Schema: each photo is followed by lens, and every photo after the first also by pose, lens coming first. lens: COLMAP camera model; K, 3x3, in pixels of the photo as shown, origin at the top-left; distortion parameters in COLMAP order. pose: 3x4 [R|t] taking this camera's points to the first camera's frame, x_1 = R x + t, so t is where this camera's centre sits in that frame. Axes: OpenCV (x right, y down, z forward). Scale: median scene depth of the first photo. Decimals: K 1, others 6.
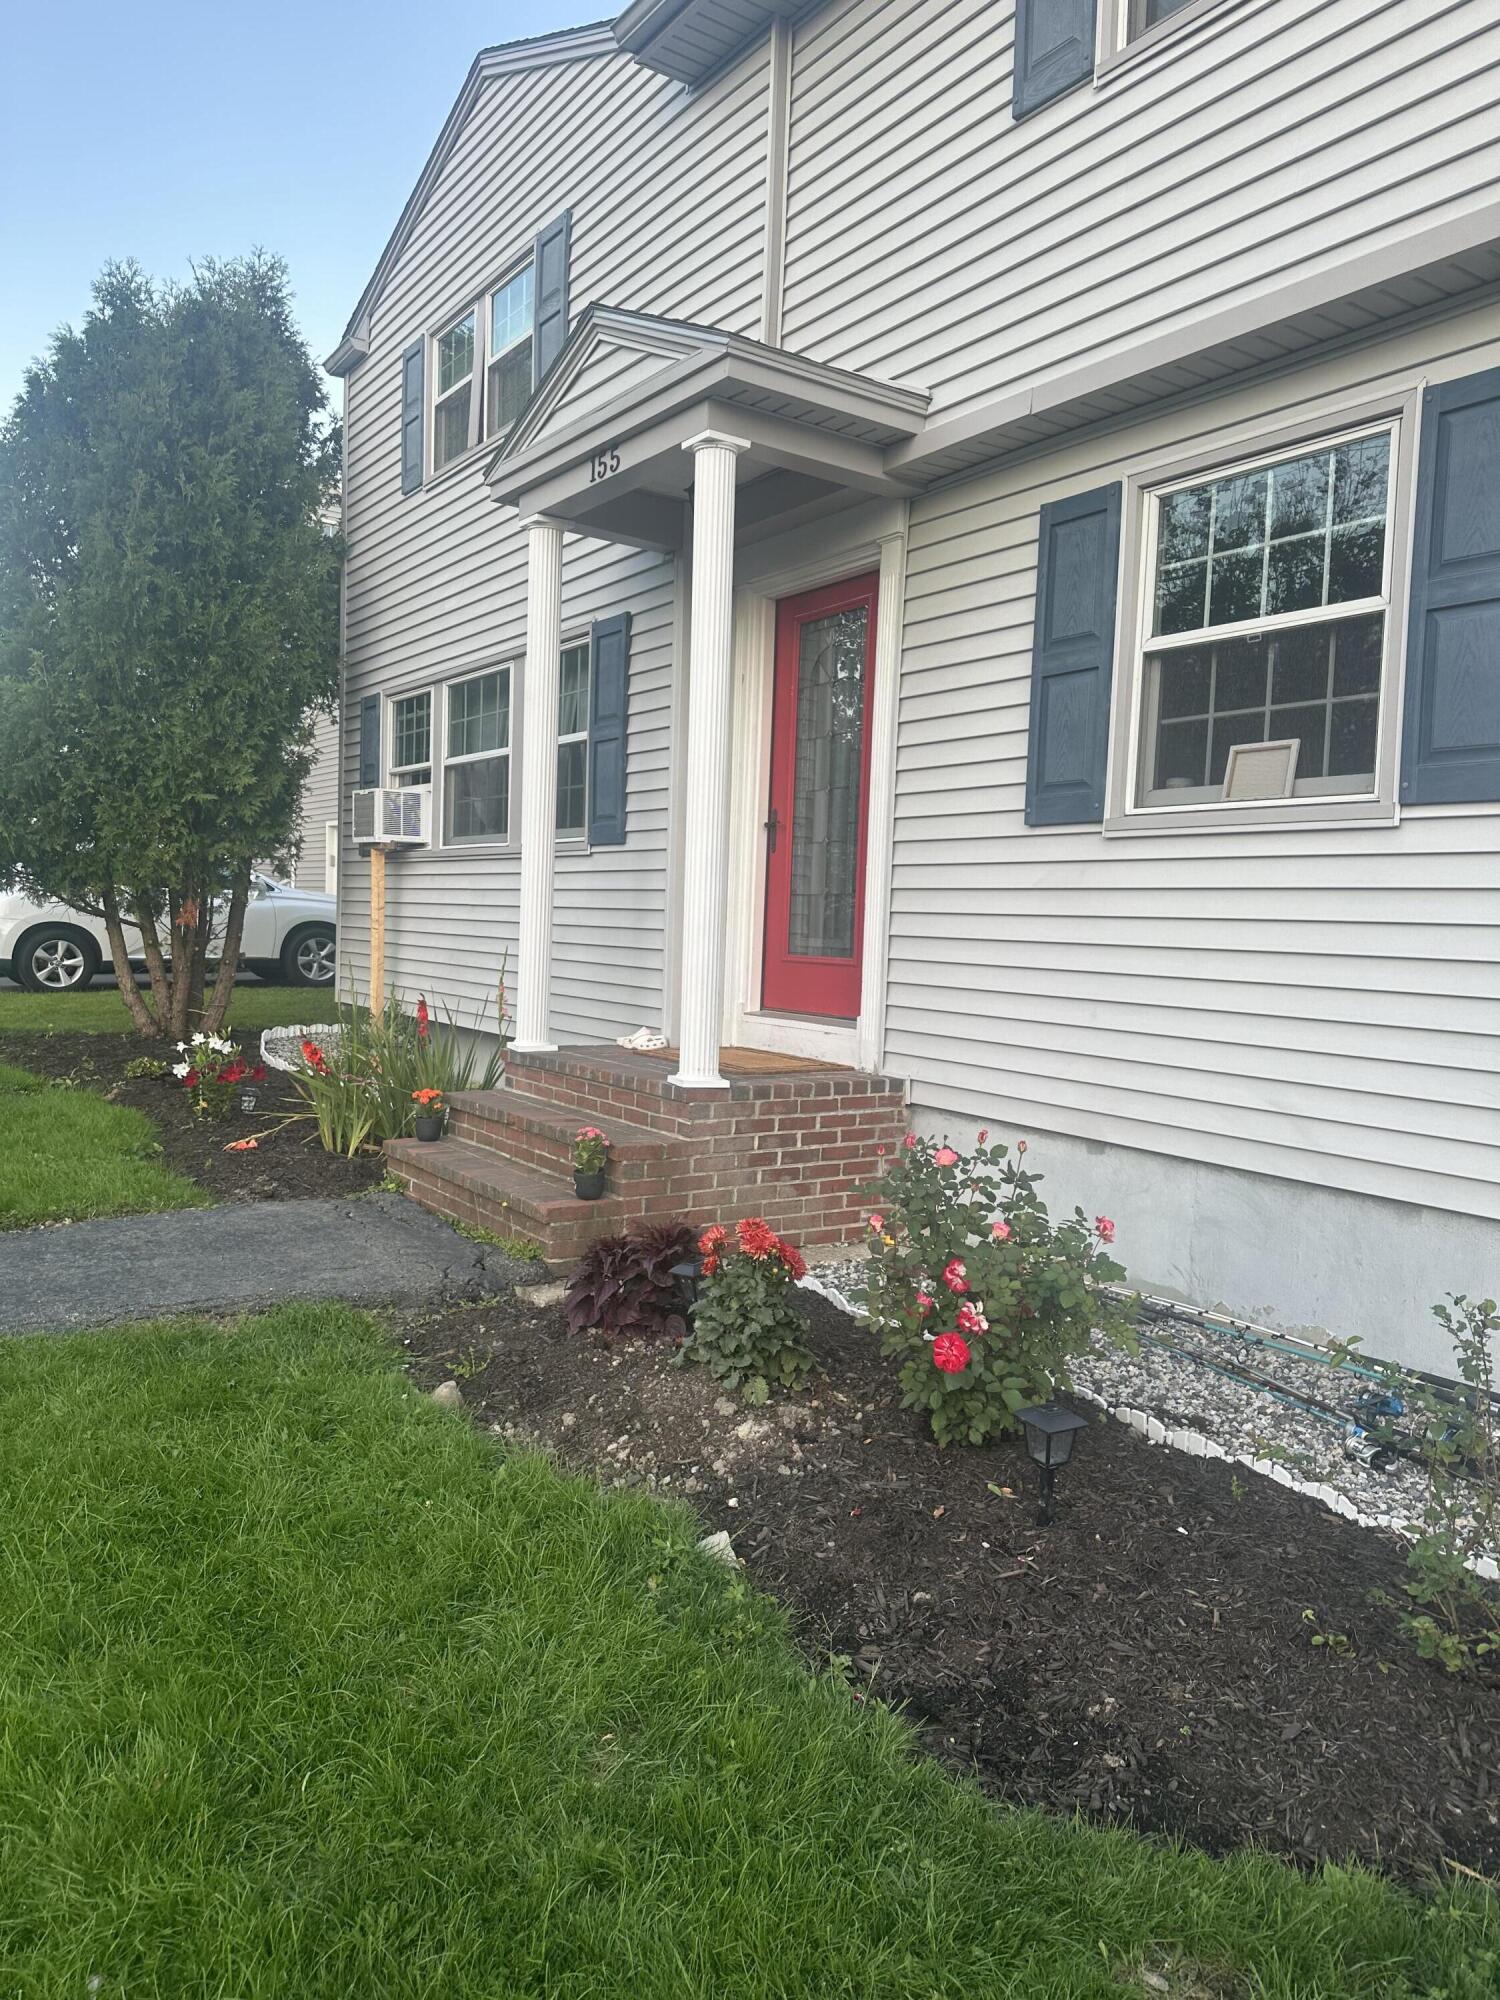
lens RADIAL K [[1389.3, 0, 750.0], [0, 1389.3, 1000.0], [0, 0, 1]] dist [0.006210, -0.001677]
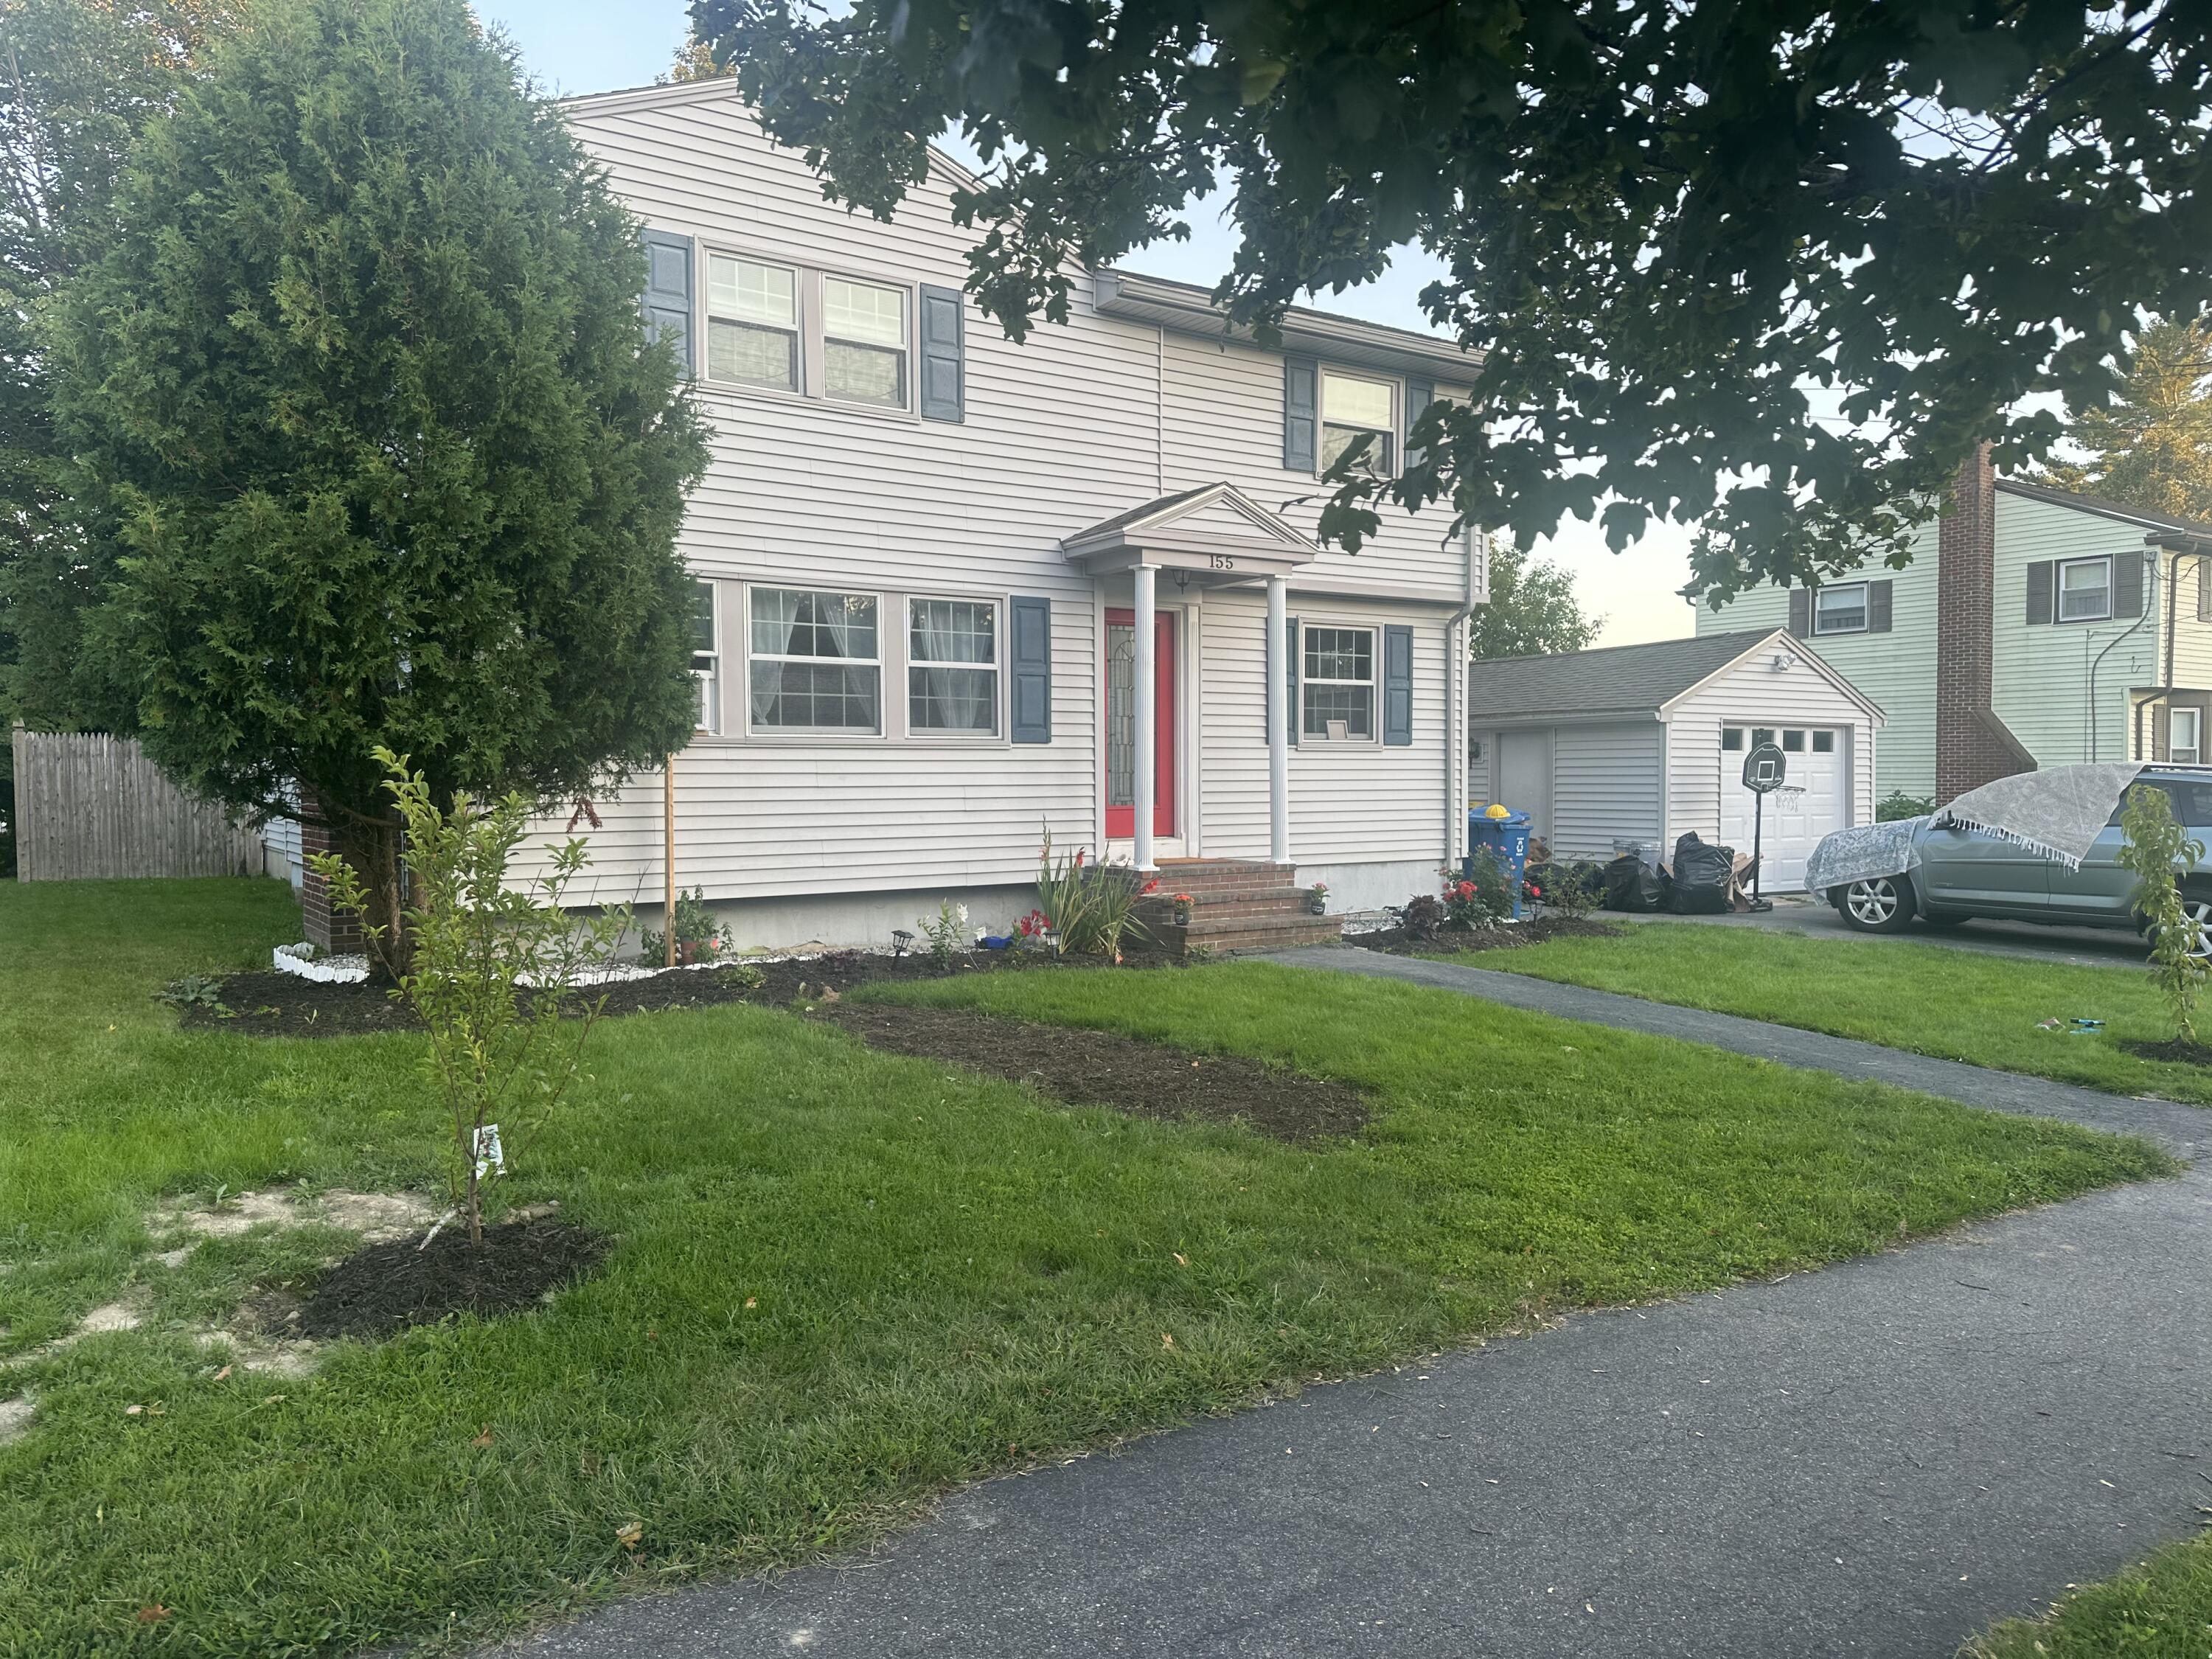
lens RADIAL K [[1536.6, 0, 1106.0], [0, 1536.6, 829.5], [0, 0, 1]] dist [0.006210, -0.001677]
pose [[0.012943, -0.079255, 0.996770, -2.292632], [0.052224, 0.995547, 0.078480, -0.184366], [-0.998552, 0.051040, 0.017025, 1.131776]]
